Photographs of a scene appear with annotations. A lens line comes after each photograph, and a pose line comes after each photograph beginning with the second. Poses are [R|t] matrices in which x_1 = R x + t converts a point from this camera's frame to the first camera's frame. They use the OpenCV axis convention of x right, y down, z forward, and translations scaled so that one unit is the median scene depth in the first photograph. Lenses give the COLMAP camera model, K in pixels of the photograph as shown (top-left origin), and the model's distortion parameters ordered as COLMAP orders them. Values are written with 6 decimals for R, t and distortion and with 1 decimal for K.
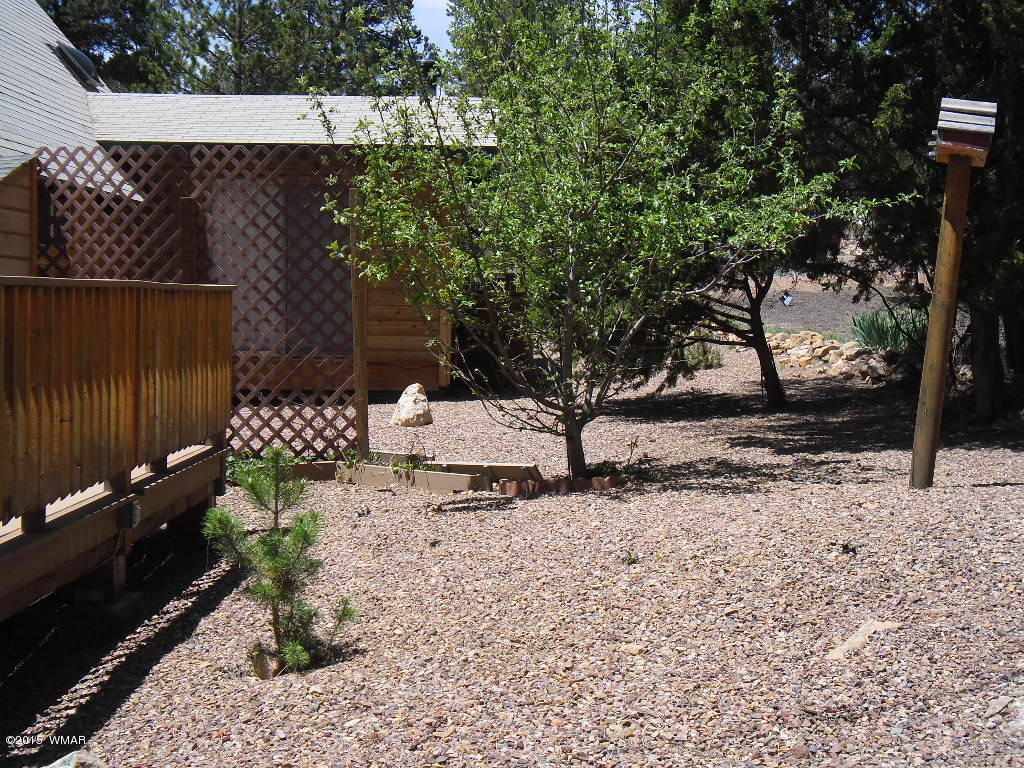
lens RADIAL K [[1543.0, 0, 512.0], [0, 1543.0, 384.0], [0, 0, 1]] dist [-0.046789, -0.044948]
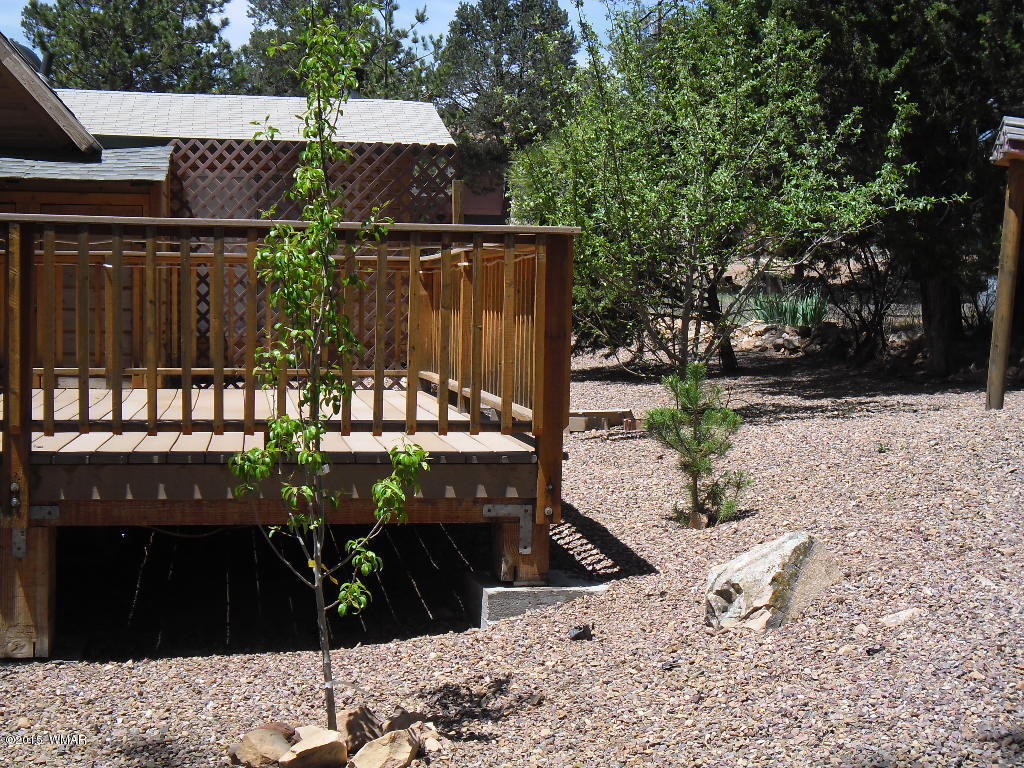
lens RADIAL K [[1543.0, 0, 512.0], [0, 1543.0, 384.0], [0, 0, 1]] dist [-0.046789, -0.044948]
pose [[0.982095, -0.012287, 0.187986, -0.205064], [0.012398, 0.999923, 0.000583, 0.020370], [-0.187978, 0.001758, 0.982172, -0.115338]]
